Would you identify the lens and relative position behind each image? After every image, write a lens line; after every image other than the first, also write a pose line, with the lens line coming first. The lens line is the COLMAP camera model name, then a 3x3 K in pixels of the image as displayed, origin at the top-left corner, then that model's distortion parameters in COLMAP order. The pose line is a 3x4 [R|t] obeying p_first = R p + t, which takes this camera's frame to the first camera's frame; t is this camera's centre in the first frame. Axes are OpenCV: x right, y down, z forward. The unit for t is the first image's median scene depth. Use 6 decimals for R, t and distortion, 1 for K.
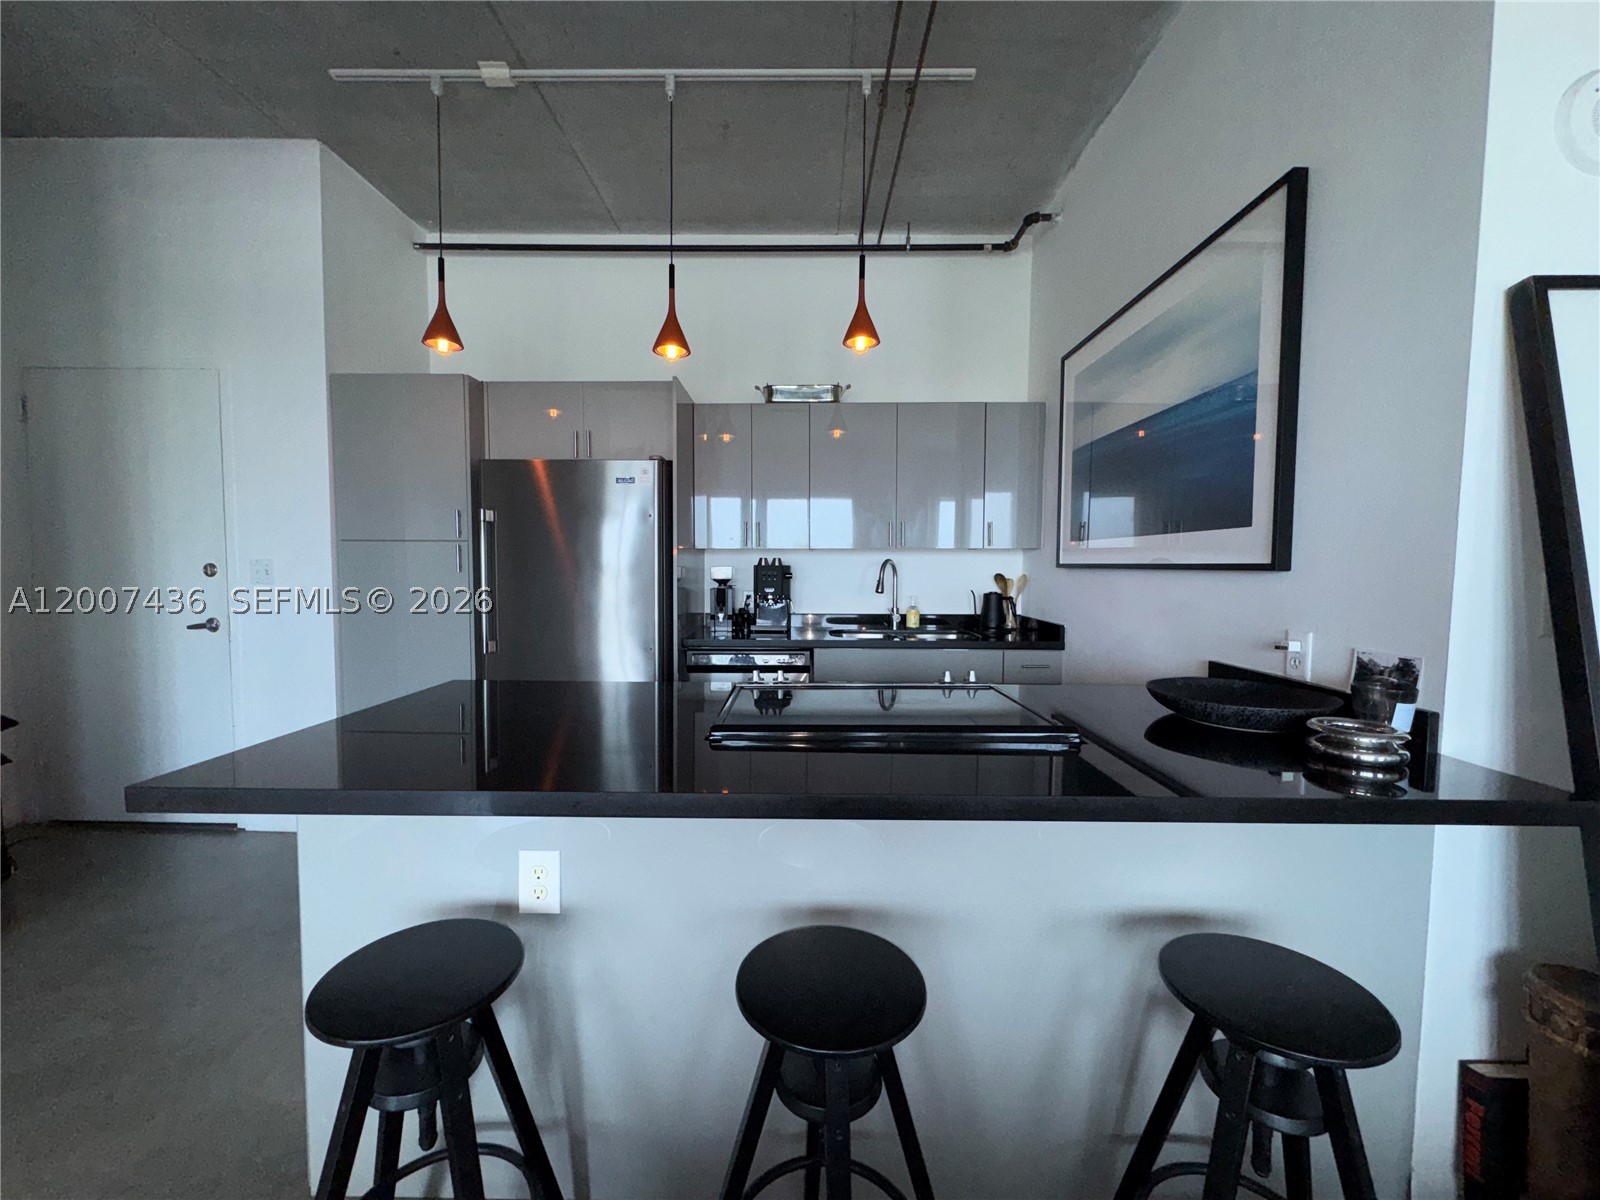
lens RADIAL K [[638.4, 0, 800.6], [0, 638.4, 598.8], [0, 0, 1]] dist [-0.002888, 0.000614]
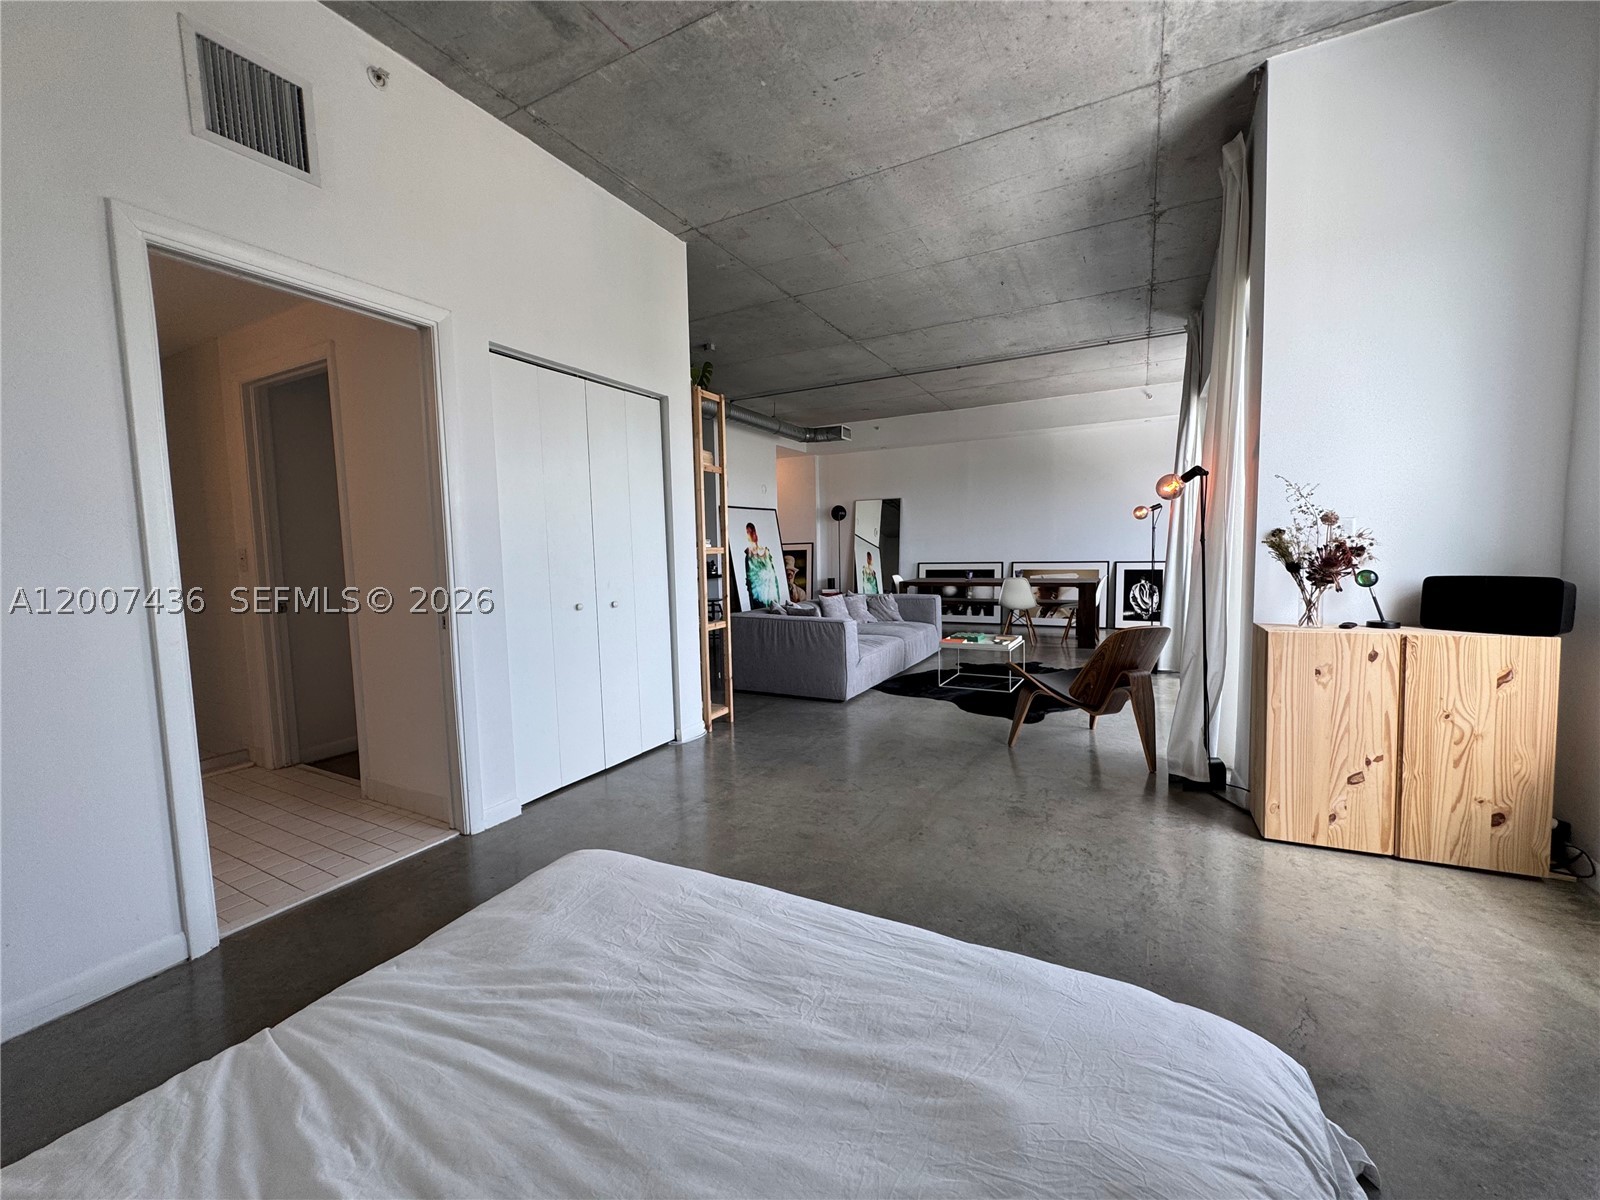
lens RADIAL K [[638.4, 0, 797.5], [0, 638.4, 602.2], [0, 0, 1]] dist [-0.002888, 0.000614]
pose [[0.452255, -0.094211, 0.886899, -1.857635], [0.075646, 0.994874, 0.067106, 0.063122], [-0.888675, 0.036742, 0.457064, -1.130905]]
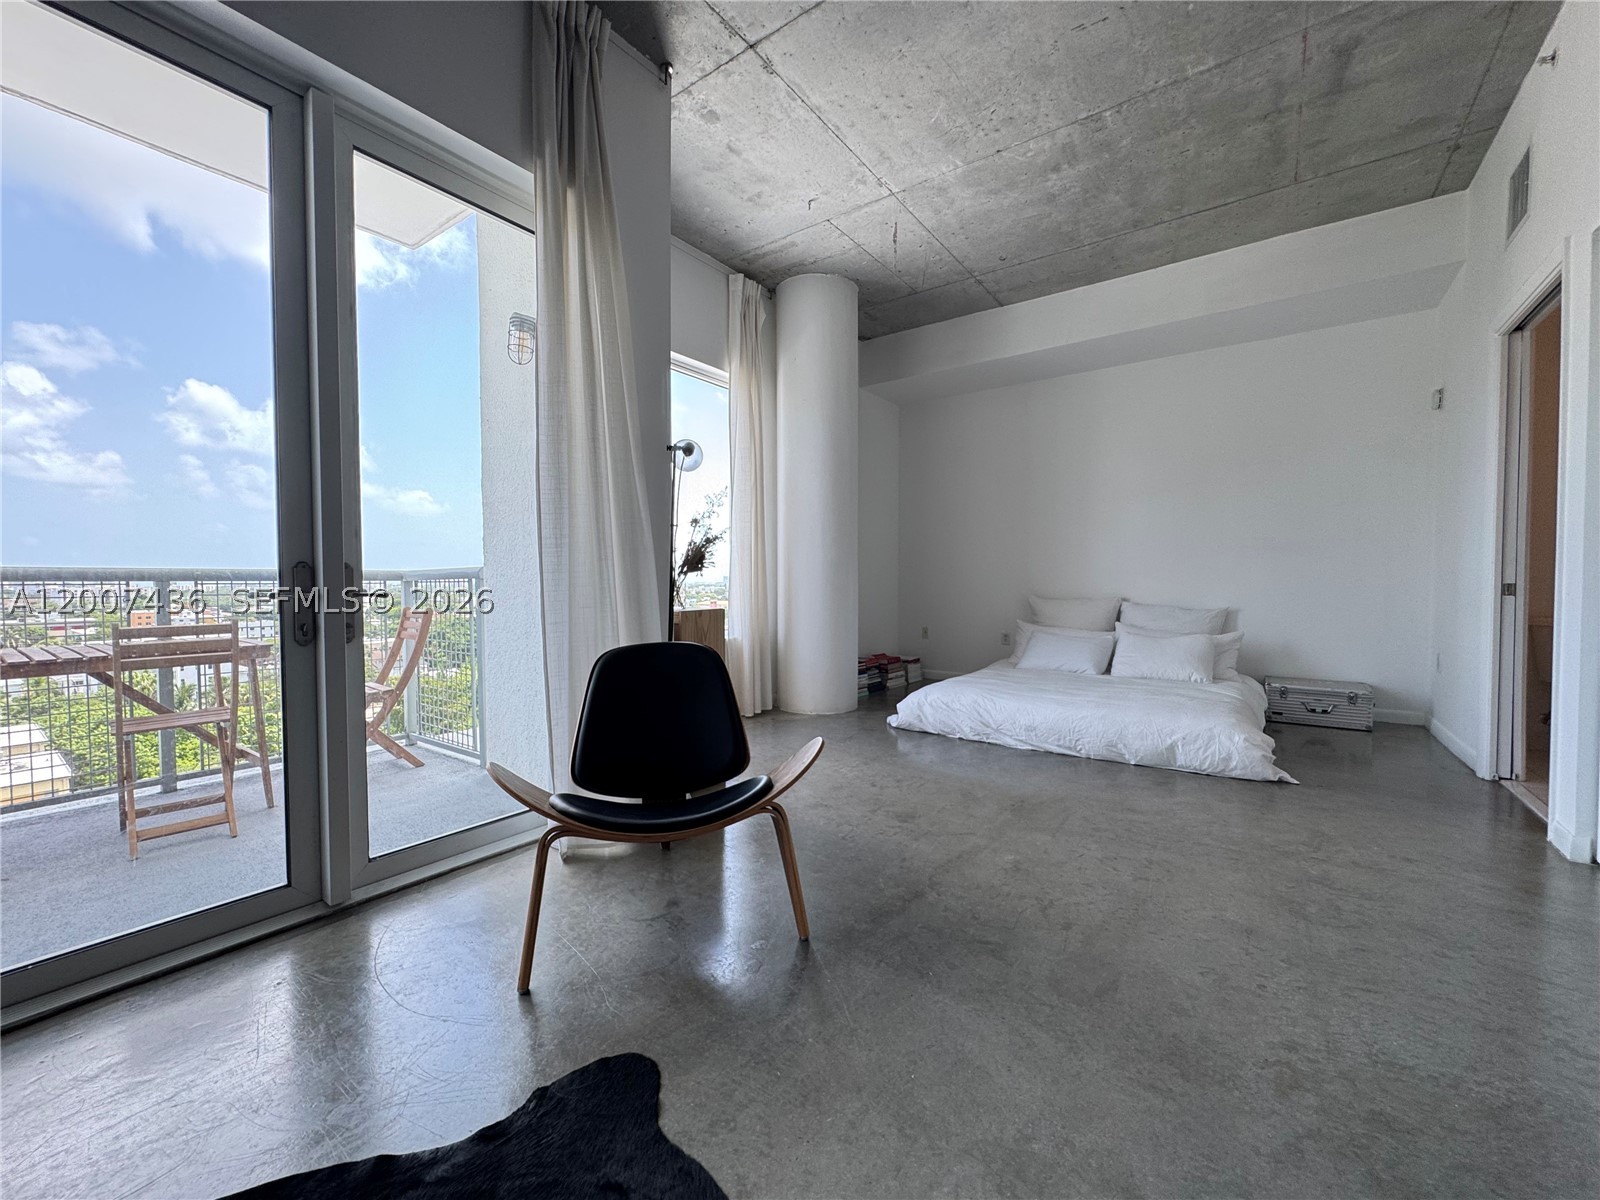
lens RADIAL K [[638.4, 0, 799.0], [0, 638.4, 598.9], [0, 0, 1]] dist [-0.002888, 0.000614]
pose [[-0.574628, 0.015268, -0.818273, -0.108580], [-0.046095, 0.997635, 0.050985, 0.127174], [0.817116, 0.067015, -0.572565, -0.614343]]
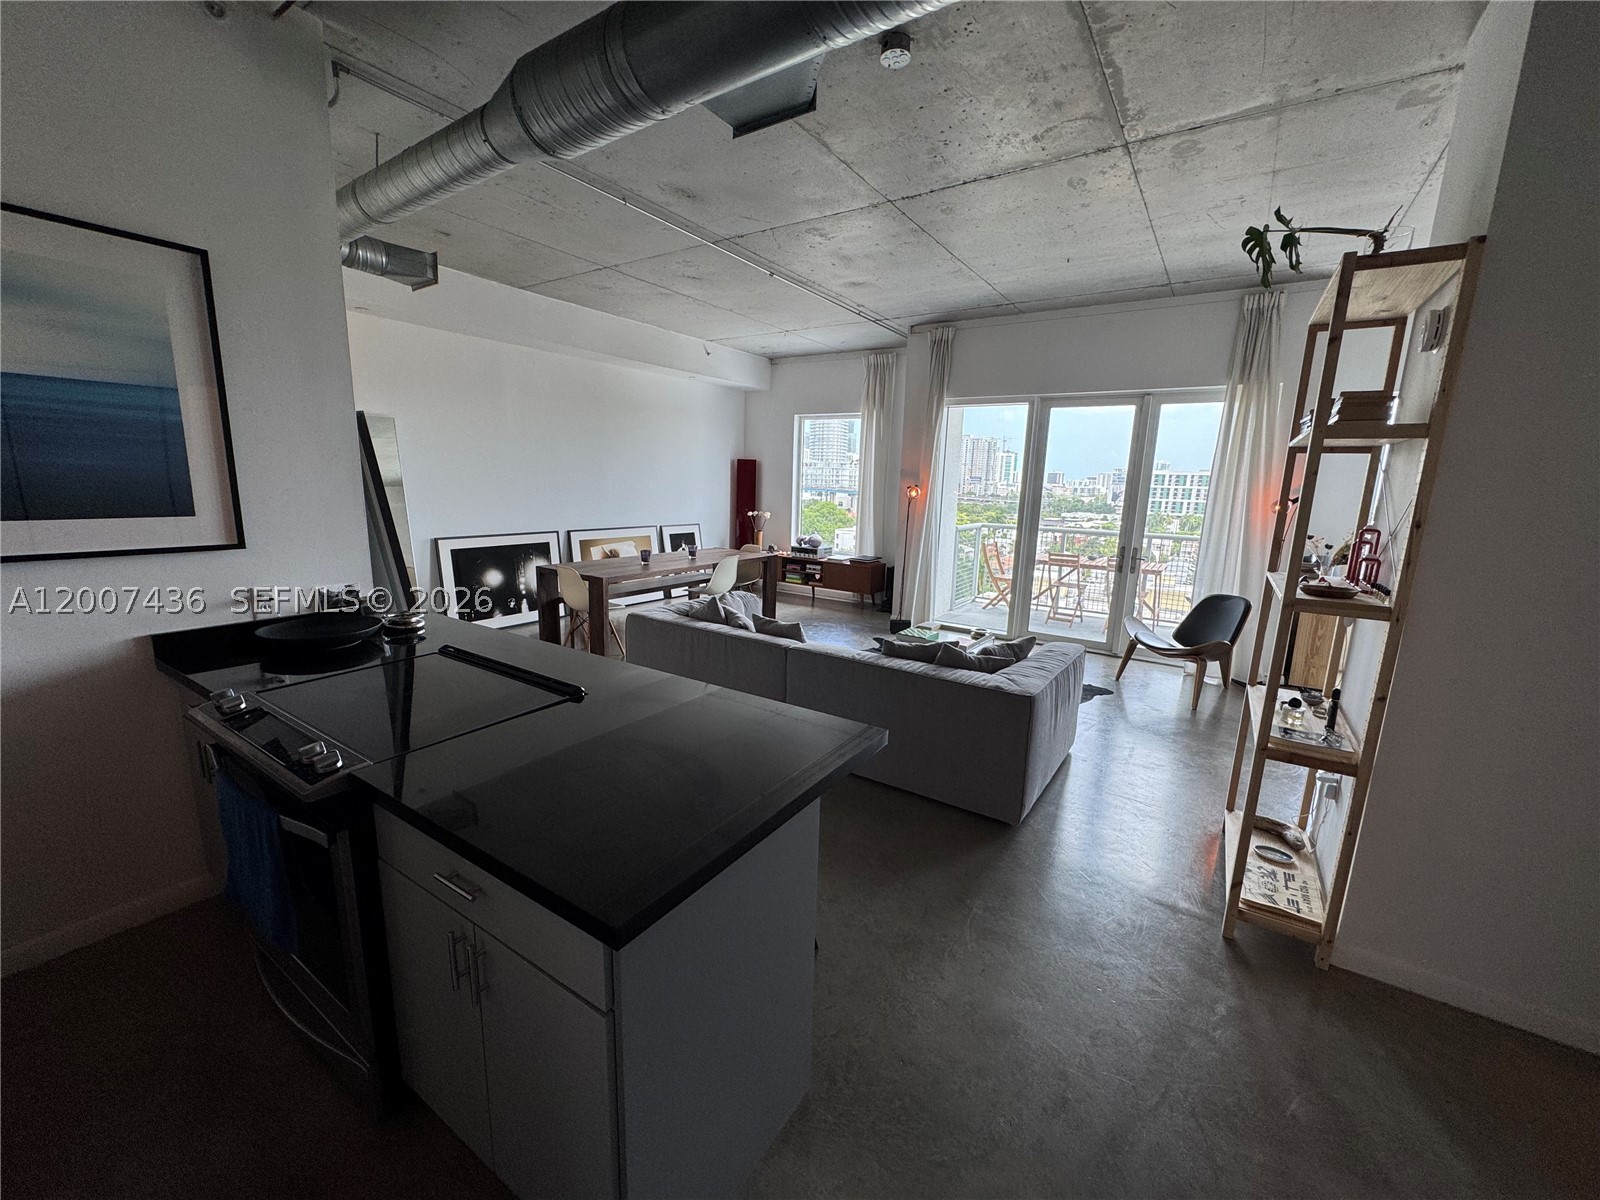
lens RADIAL K [[638.4, 0, 796.2], [0, 638.4, 598.2], [0, 0, 1]] dist [-0.002888, 0.000614]
pose [[-0.834651, -0.132935, 0.534497, -0.555626], [-0.005140, 0.972274, 0.233788, -0.145270], [-0.550756, 0.192384, -0.812192, 0.798637]]
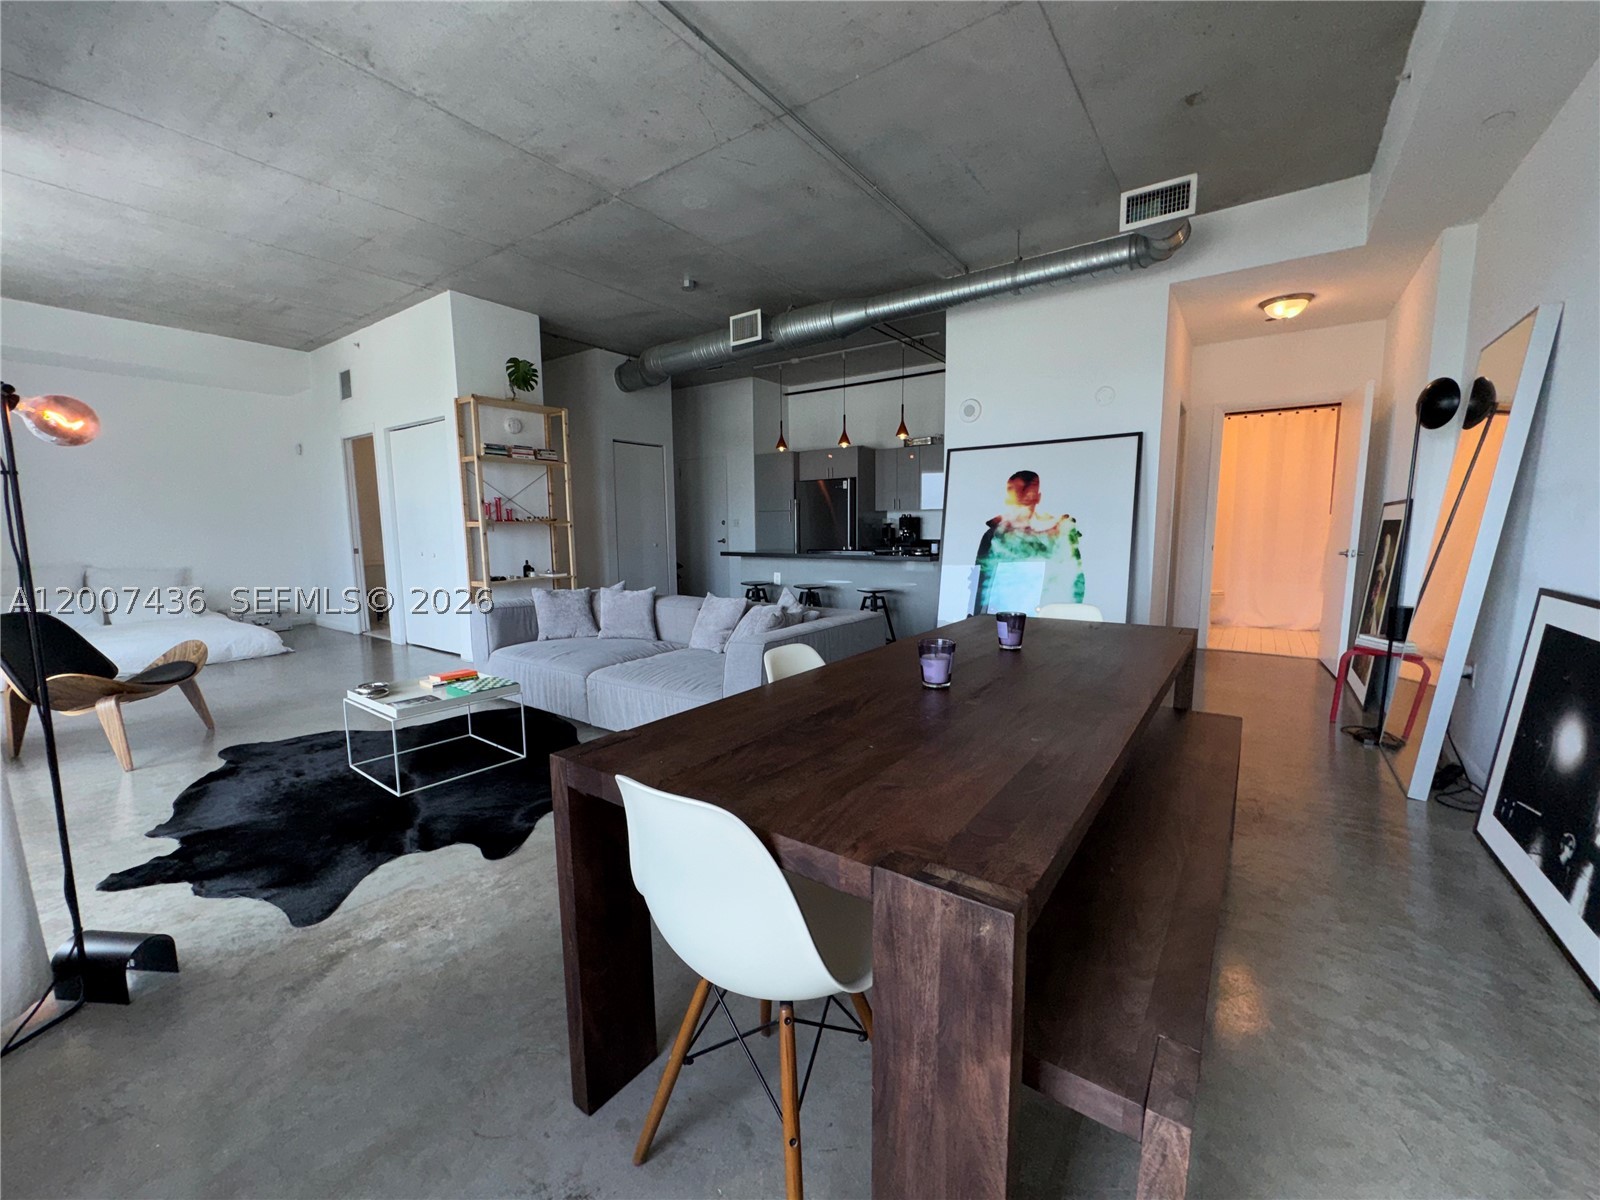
lens RADIAL K [[638.4, 0, 801.9], [0, 638.4, 598.4], [0, 0, 1]] dist [-0.002888, 0.000614]
pose [[0.823976, 0.050022, -0.564412, 1.086580], [-0.015531, 0.997715, 0.065751, 0.106064], [0.566412, -0.045411, 0.822870, -1.273951]]
